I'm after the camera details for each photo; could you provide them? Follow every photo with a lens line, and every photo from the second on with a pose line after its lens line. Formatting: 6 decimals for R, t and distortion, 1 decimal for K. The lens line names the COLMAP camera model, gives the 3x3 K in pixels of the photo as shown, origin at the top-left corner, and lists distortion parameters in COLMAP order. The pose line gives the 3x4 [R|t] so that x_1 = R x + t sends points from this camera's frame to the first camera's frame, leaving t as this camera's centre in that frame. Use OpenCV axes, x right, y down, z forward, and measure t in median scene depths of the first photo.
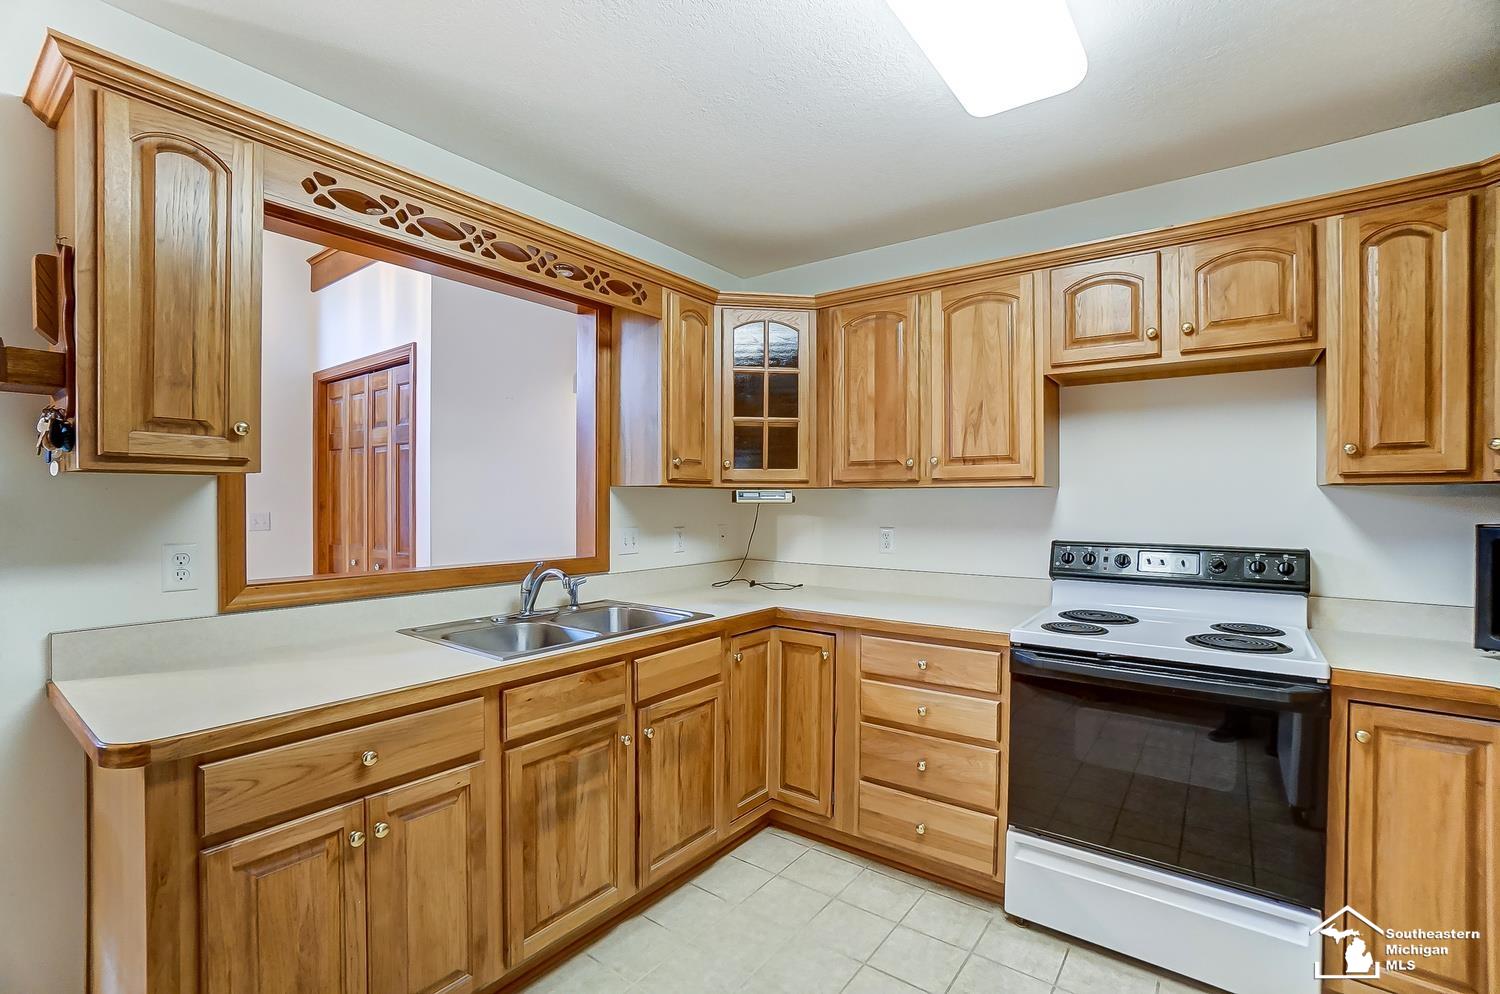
lens RADIAL K [[669.3, 0, 750.0], [0, 669.3, 497.0], [0, 0, 1]] dist [-0.000271, 0.000414]
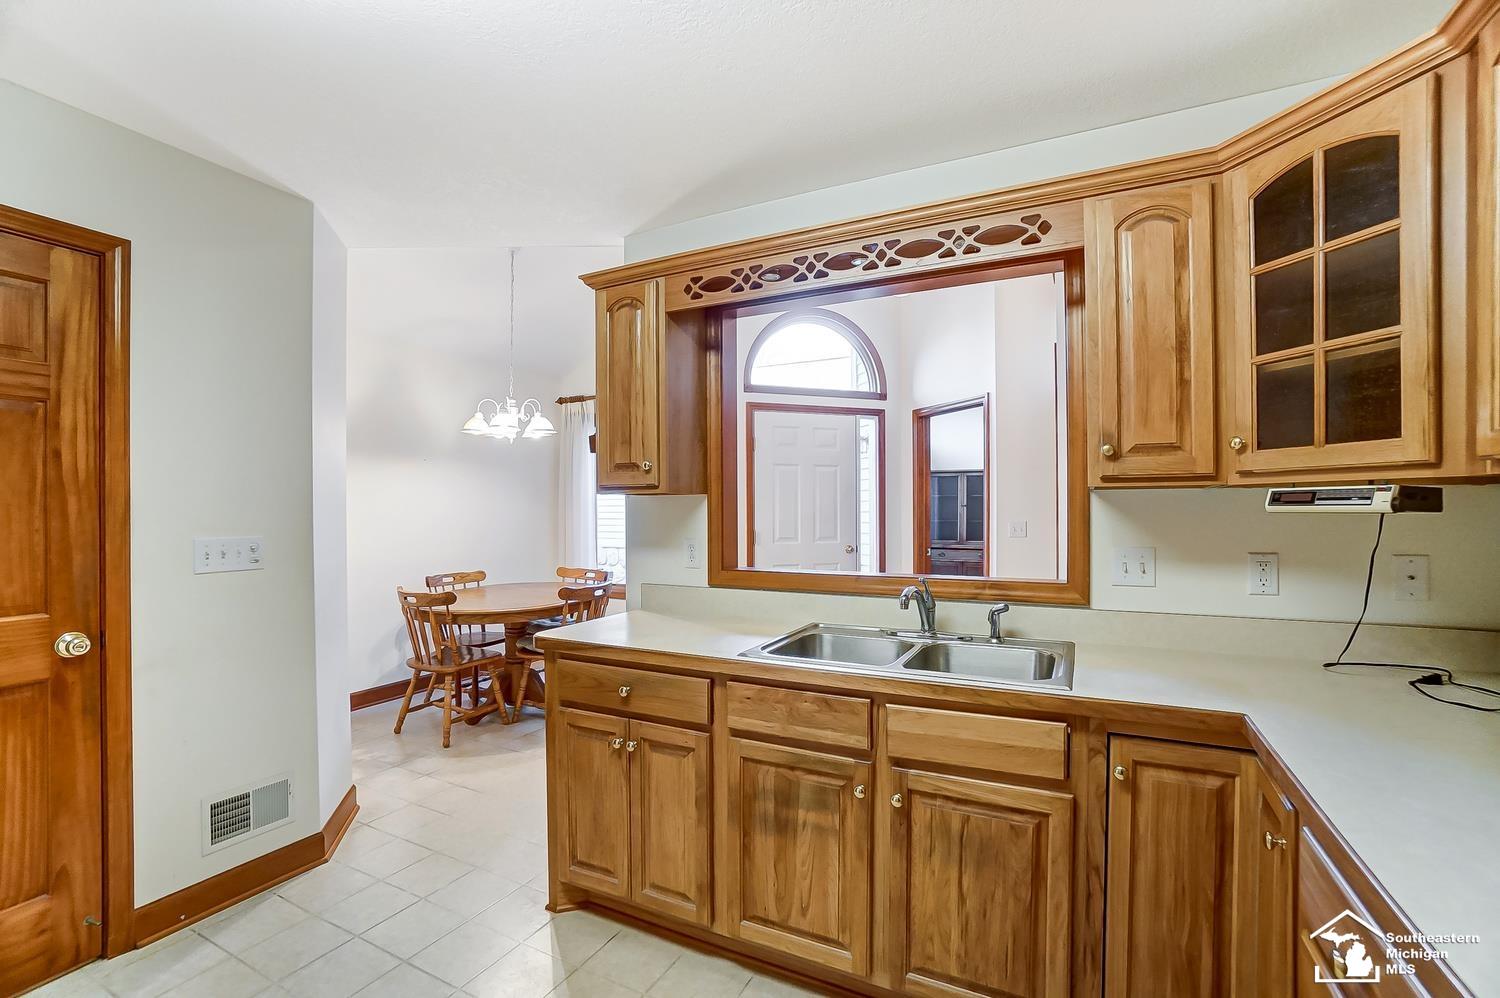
lens RADIAL K [[651.2, 0, 783.7], [0, 651.2, 517.5], [0, 0, 1]] dist [-0.003469, -0.000008]
pose [[0.216674, 0.001999, -0.976242, 0.620988], [0.003854, 0.999988, 0.002903, 0.013745], [0.976237, -0.004391, 0.216663, 0.755689]]
